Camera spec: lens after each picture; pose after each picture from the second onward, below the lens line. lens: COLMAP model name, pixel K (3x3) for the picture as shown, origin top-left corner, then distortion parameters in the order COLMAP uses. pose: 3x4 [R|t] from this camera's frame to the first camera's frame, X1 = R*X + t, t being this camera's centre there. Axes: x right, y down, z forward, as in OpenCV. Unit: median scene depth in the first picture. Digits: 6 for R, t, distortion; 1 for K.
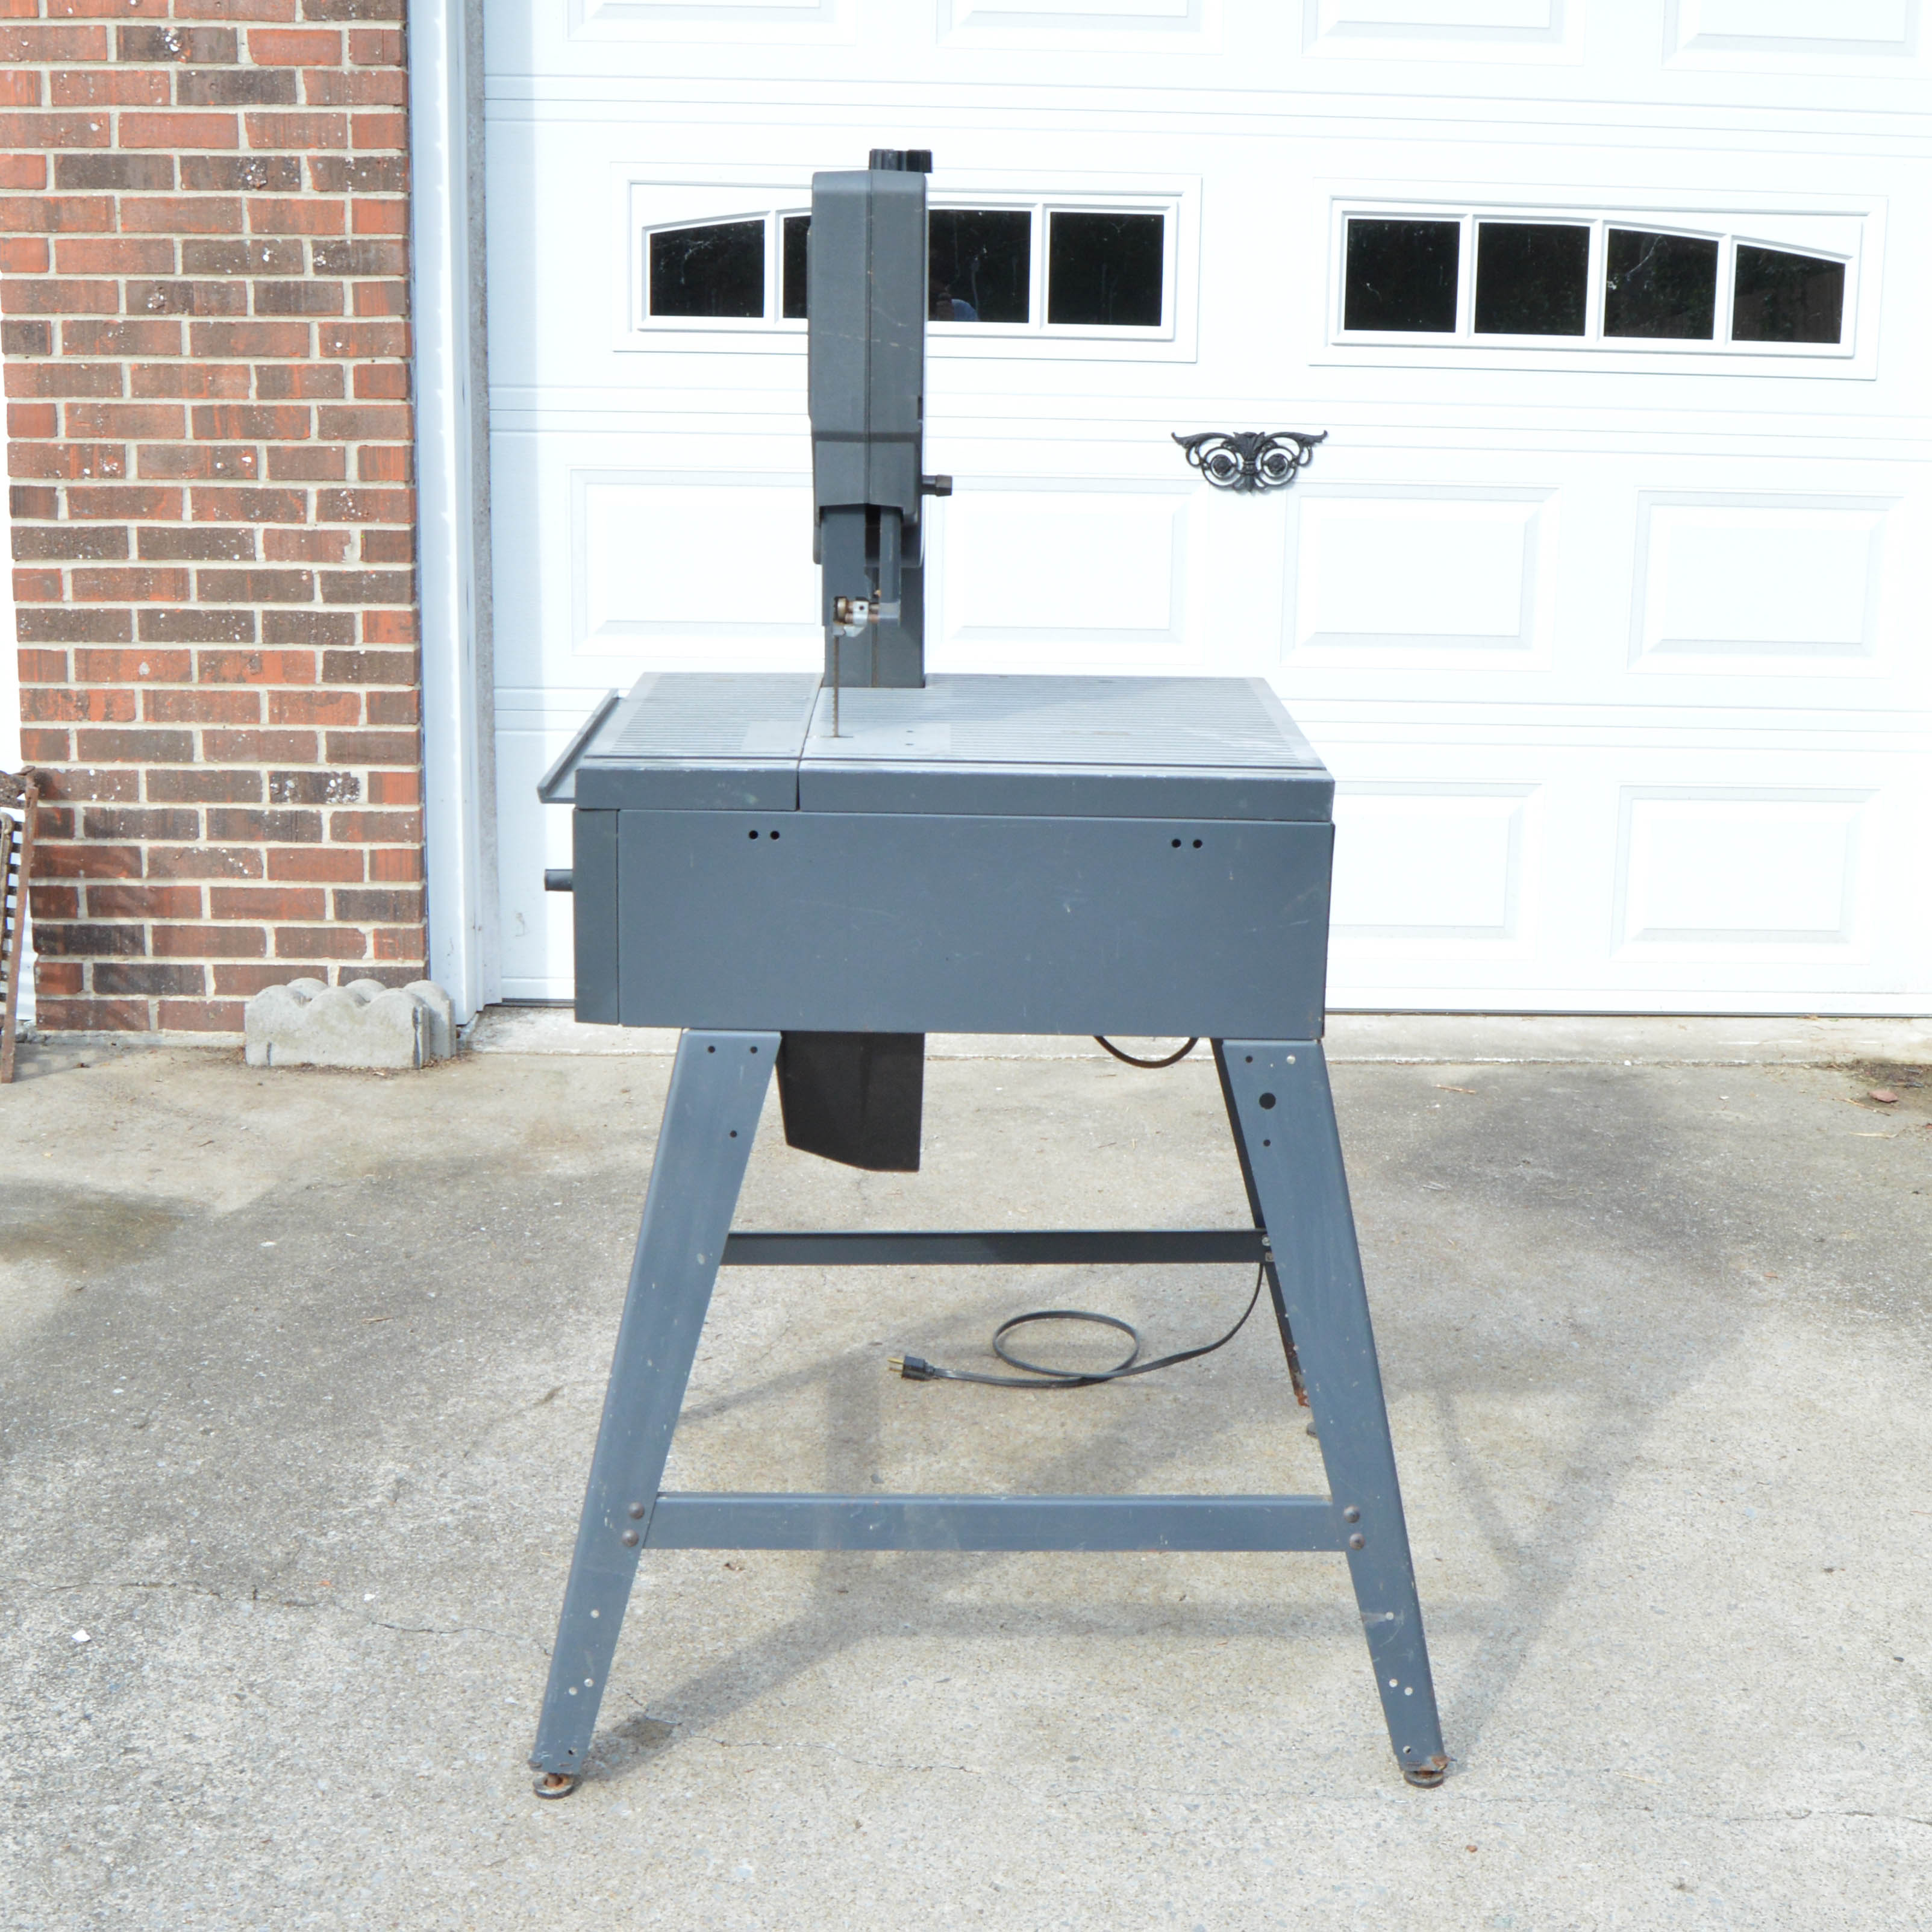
lens RADIAL K [[2781.4, 0, 963.8], [0, 2781.4, 962.0], [0, 0, 1]] dist [-0.078464, 0.000000]
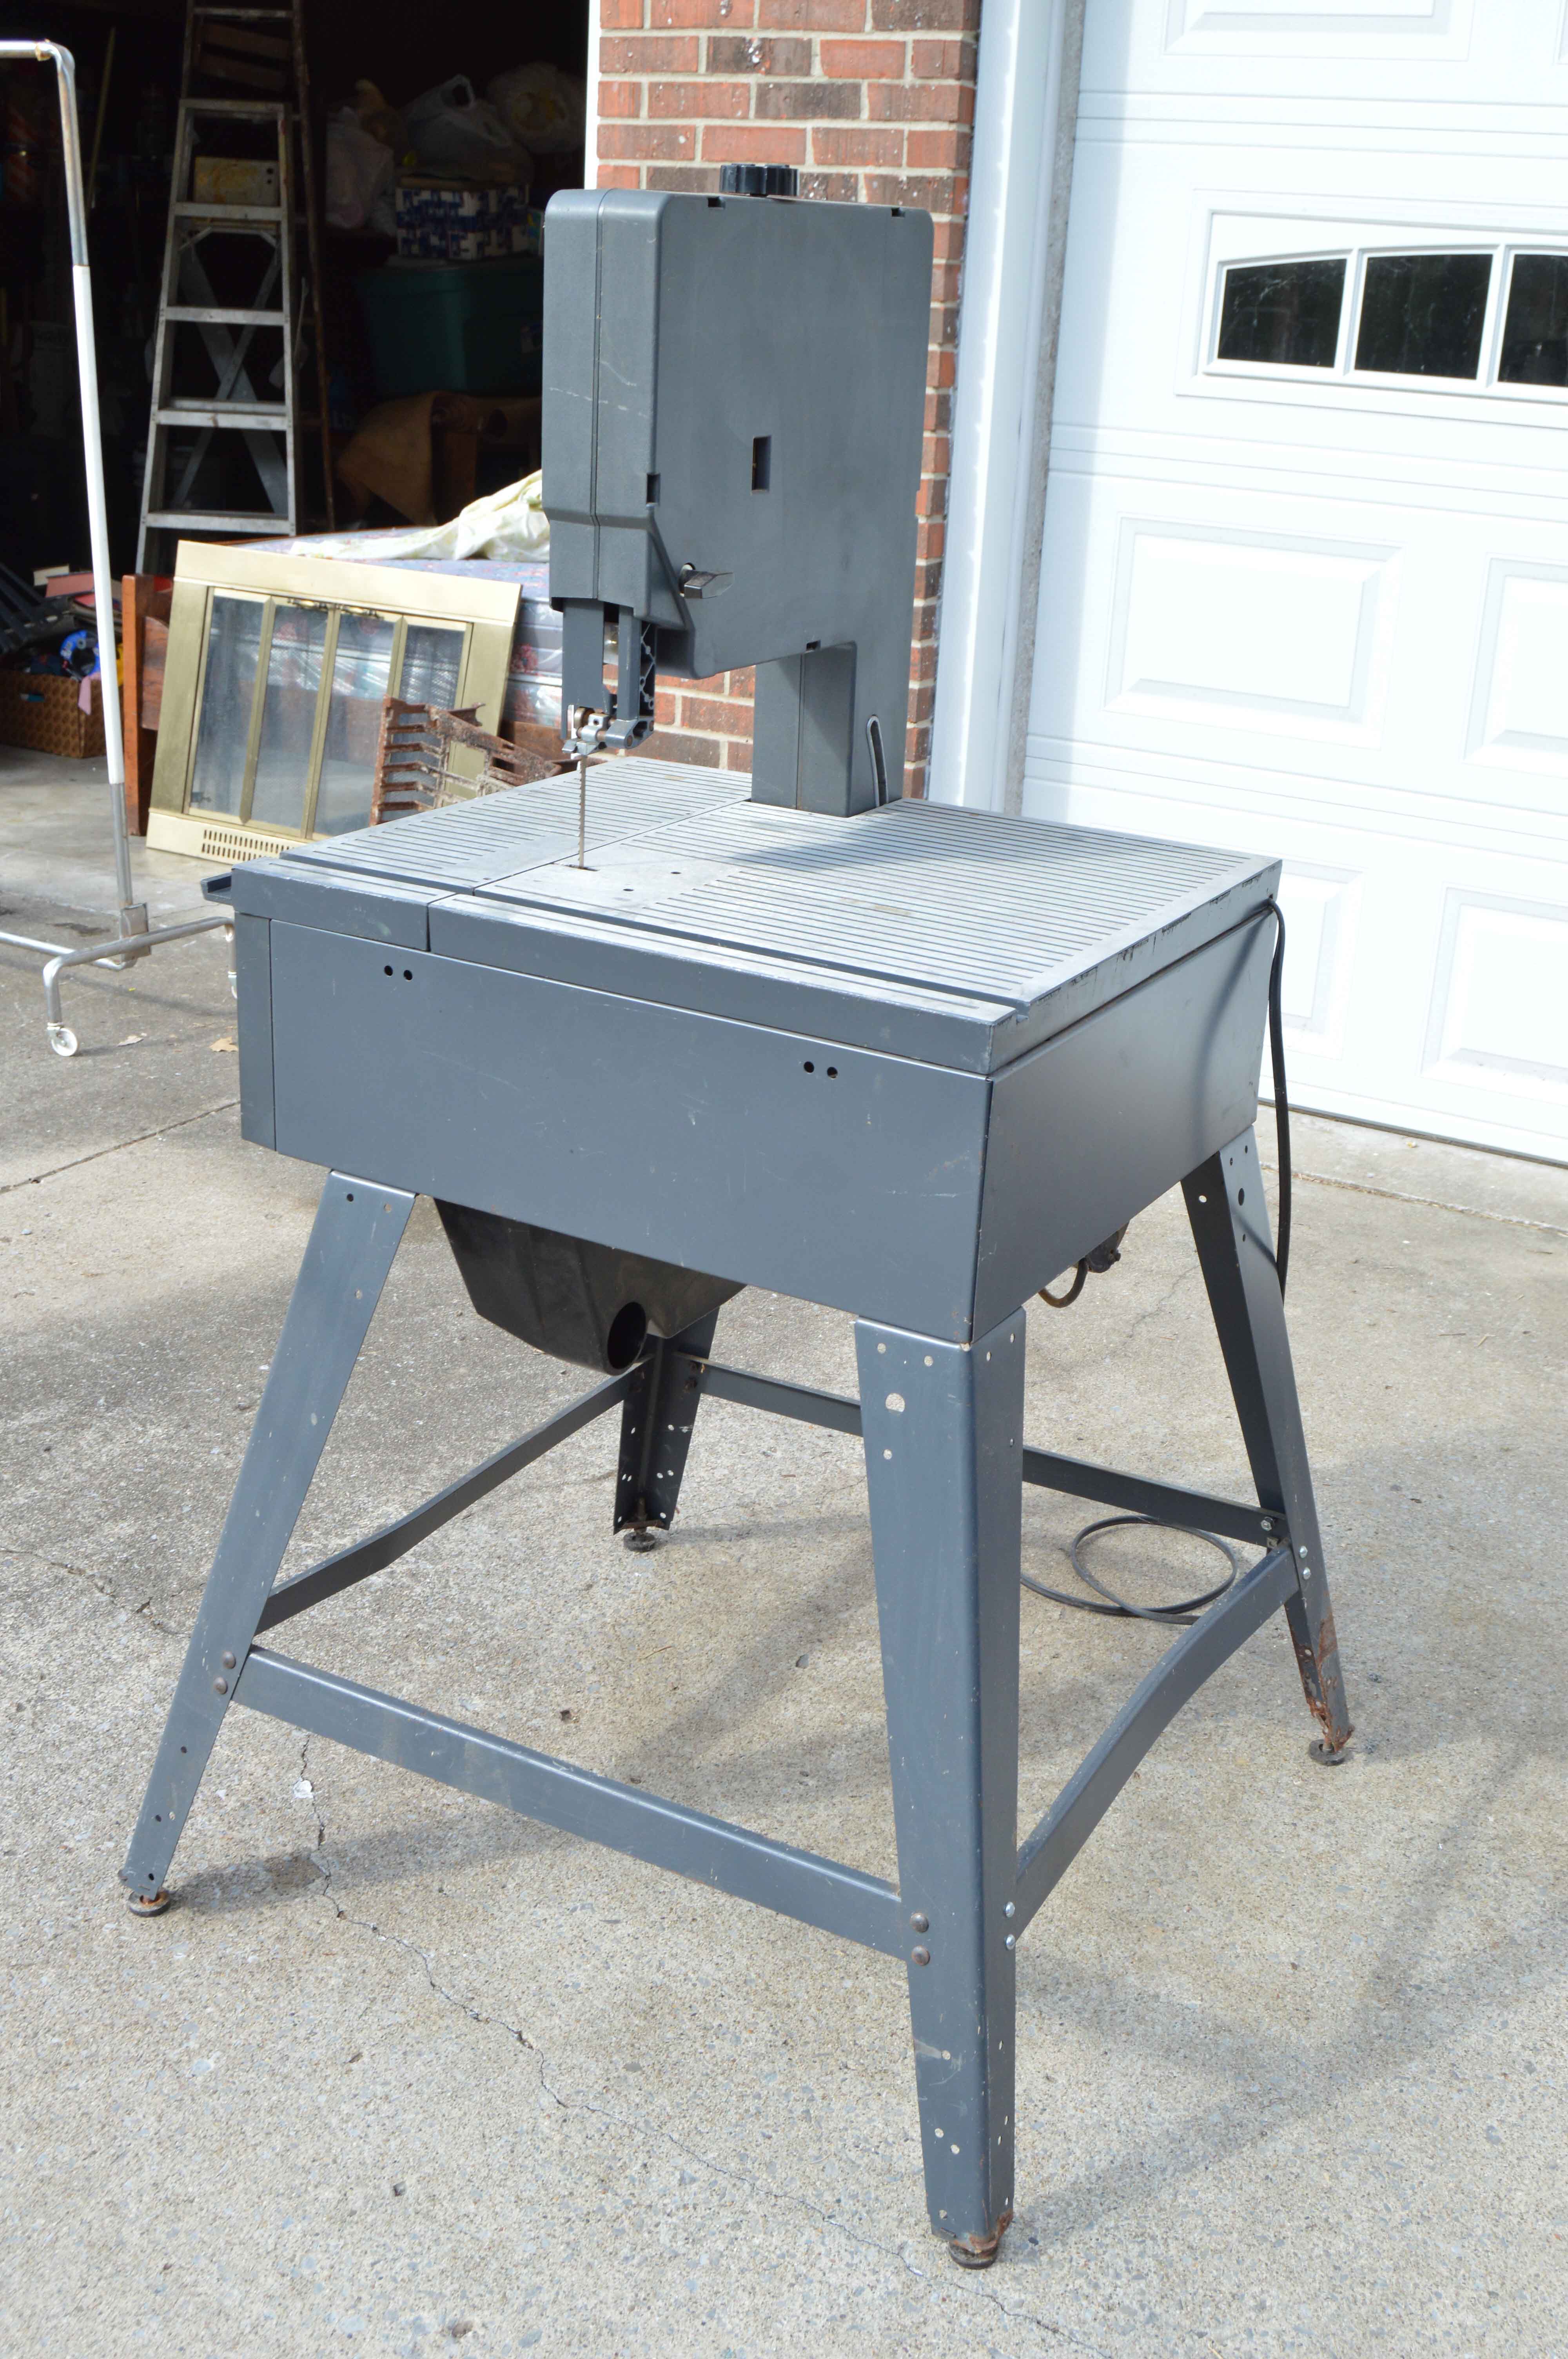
lens RADIAL K [[2461.7, 0, 782.3], [0, 2461.7, 1190.3], [0, 0, 1]] dist [-0.056389, 0.000000]
pose [[0.860995, 0.204466, -0.465705, 0.219370], [-0.154148, 0.977473, 0.144168, -0.058754], [0.484692, -0.052341, 0.873118, 0.205228]]
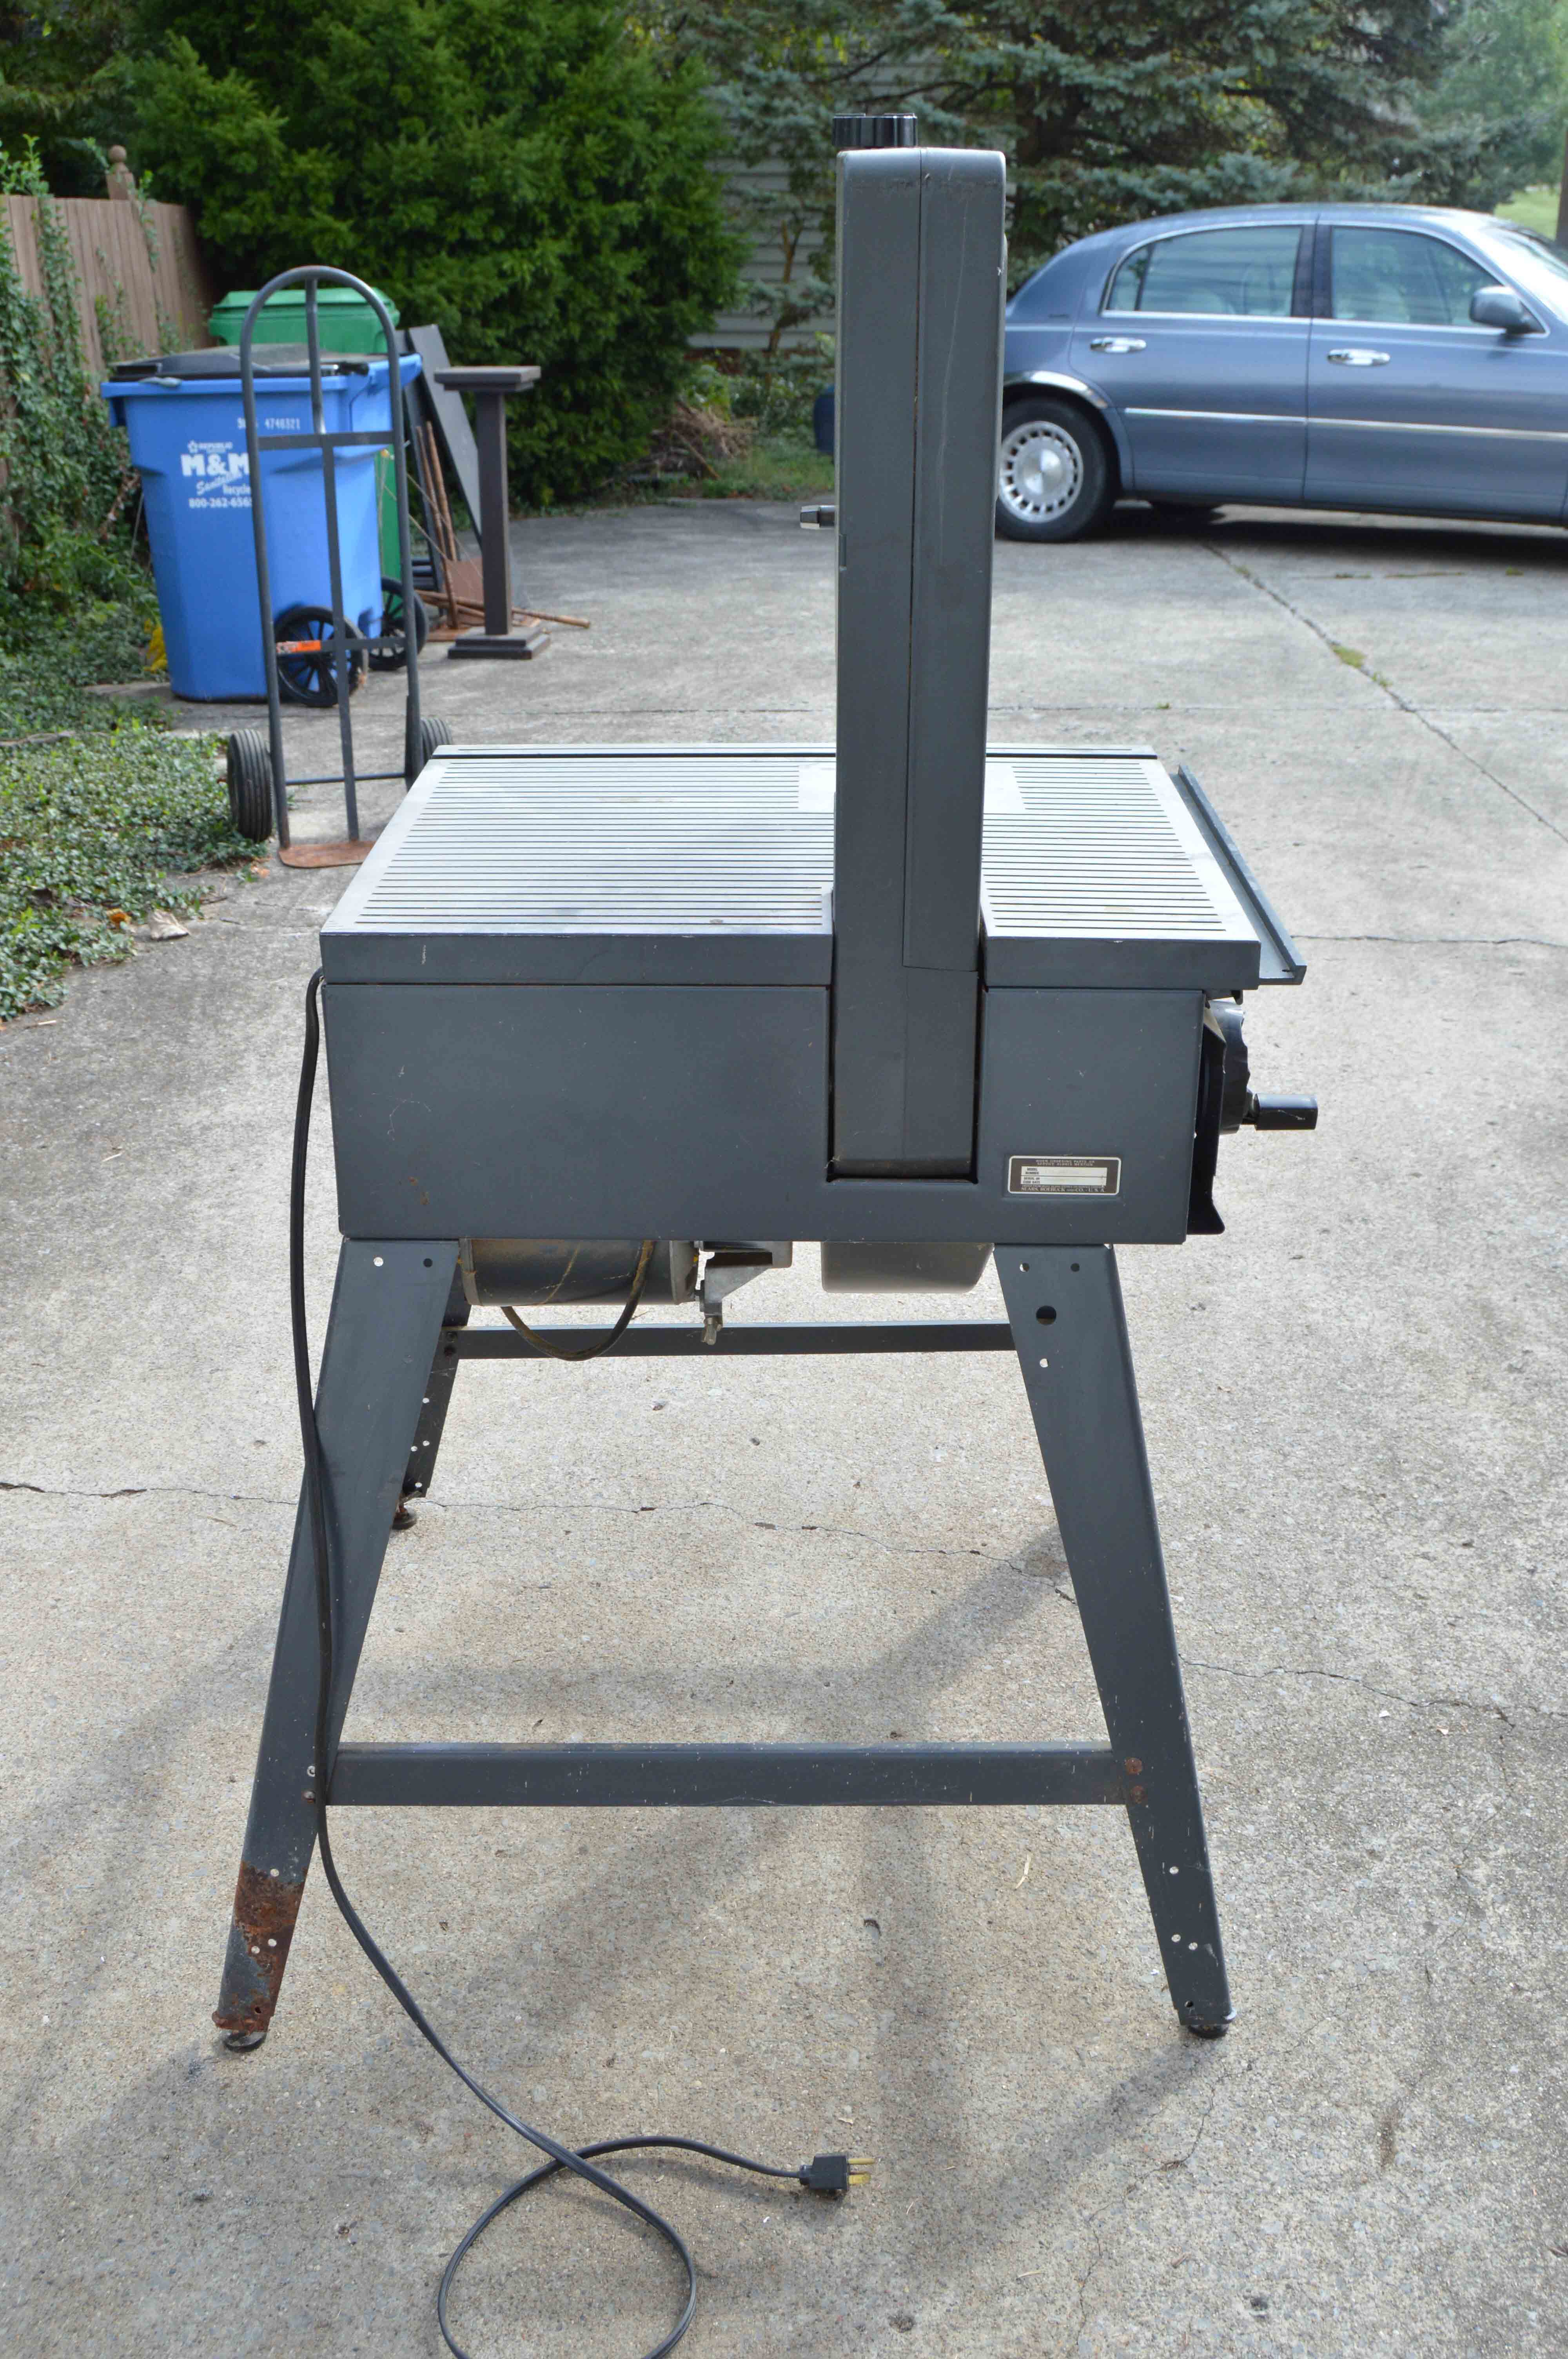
lens RADIAL K [[2394.0, 0, 779.8], [0, 2394.0, 1179.8], [0, 0, 1]] dist [-0.046386, 0.000000]
pose [[-0.999669, -0.023664, 0.010145, -0.005042], [-0.012269, 0.784242, 0.620334, -0.274095], [-0.022635, 0.620004, -0.784272, 0.980568]]
